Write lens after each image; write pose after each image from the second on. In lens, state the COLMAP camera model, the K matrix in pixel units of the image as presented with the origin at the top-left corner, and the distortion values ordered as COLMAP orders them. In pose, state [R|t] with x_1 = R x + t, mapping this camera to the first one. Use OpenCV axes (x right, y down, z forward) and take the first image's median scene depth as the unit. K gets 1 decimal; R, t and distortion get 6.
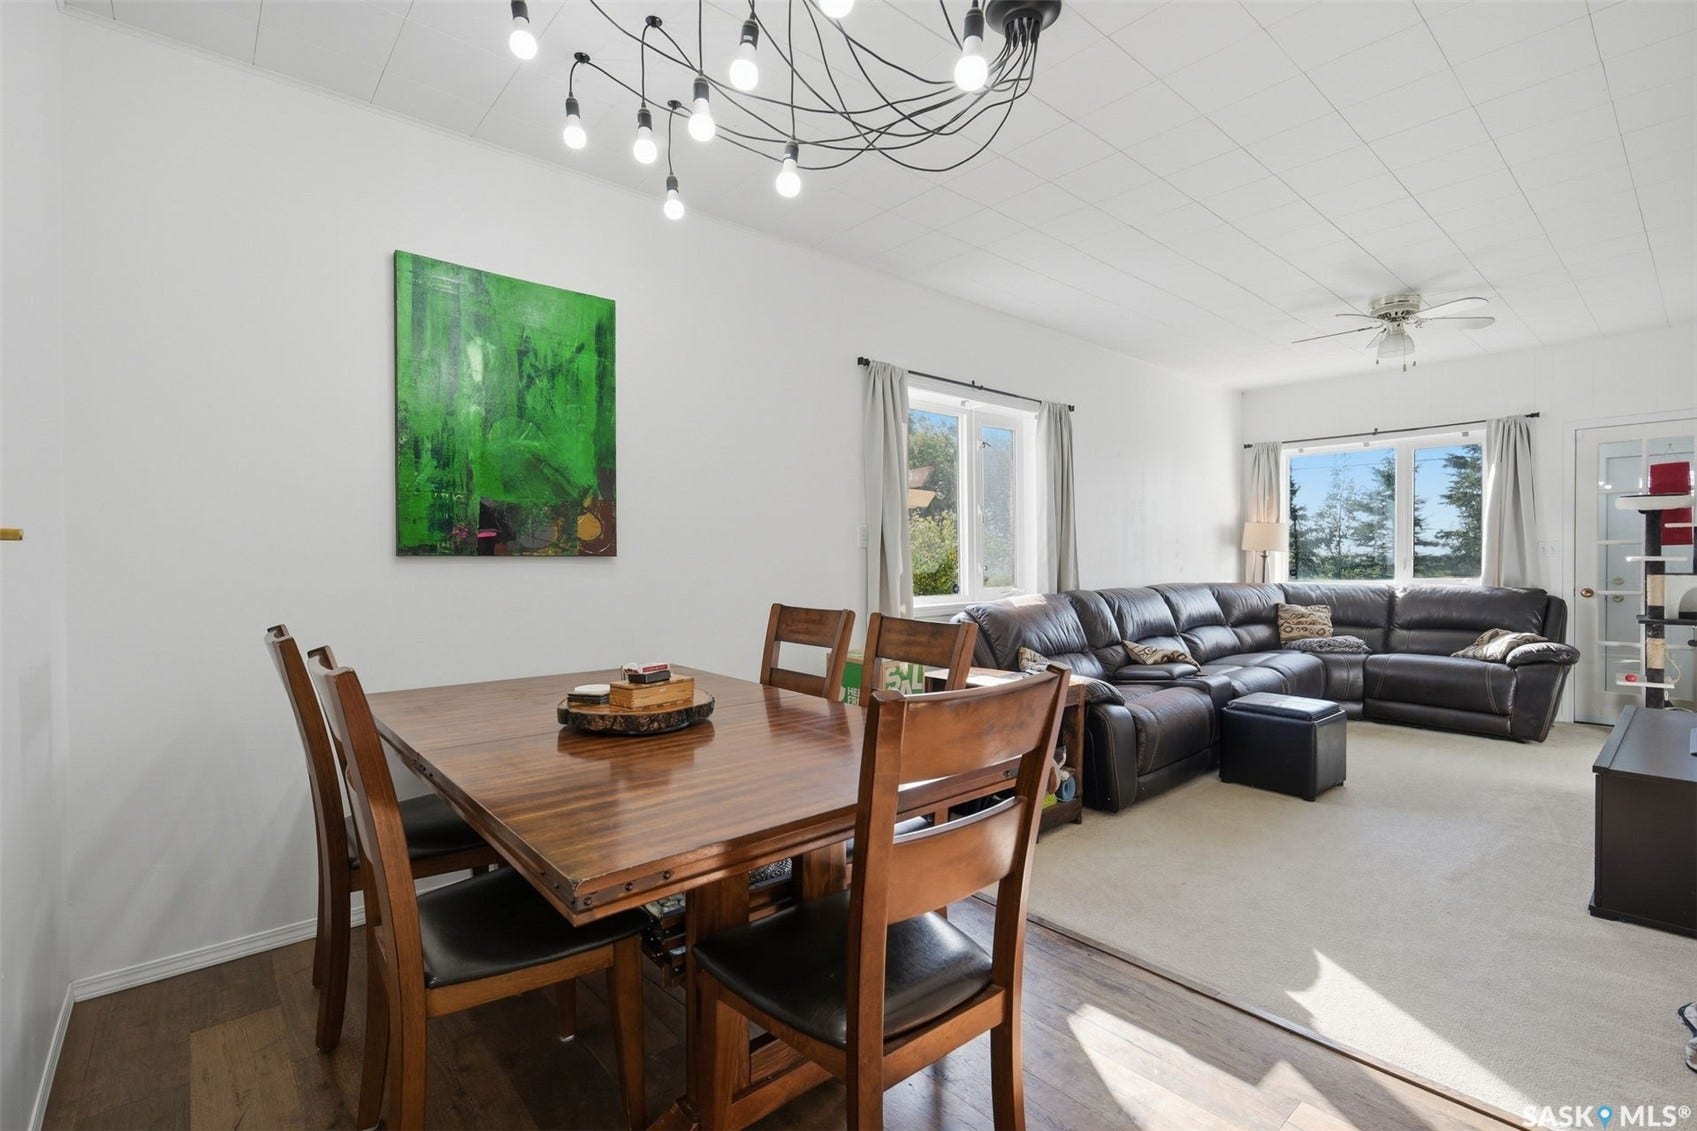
lens RADIAL K [[765.1, 0, 849.8], [0, 765.1, 565.3], [0, 0, 1]] dist [0.004371, 0.000172]
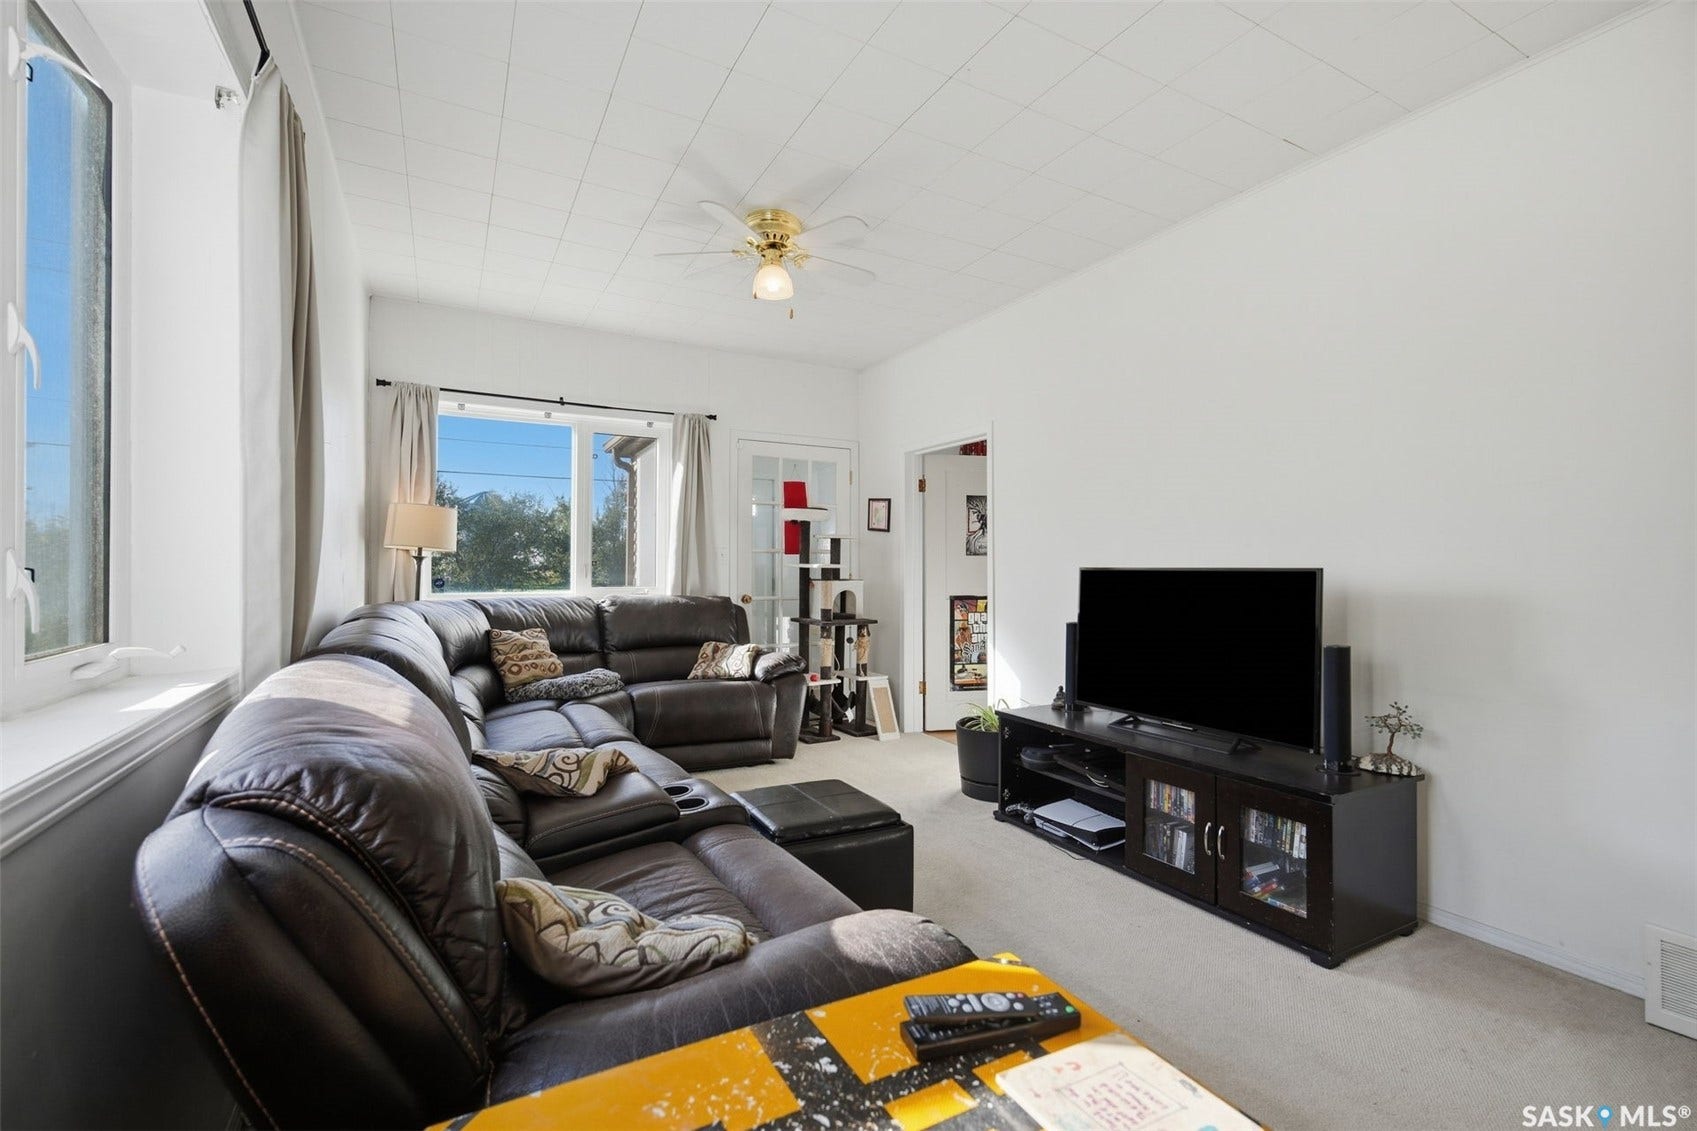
lens RADIAL K [[765.1, 0, 847.9], [0, 765.1, 561.1], [0, 0, 1]] dist [0.004371, 0.000172]
pose [[0.222609, 0.013865, 0.974809, -0.007328], [0.000915, 0.999895, -0.014431, 0.000220], [-0.974907, 0.004105, 0.222573, 0.583128]]
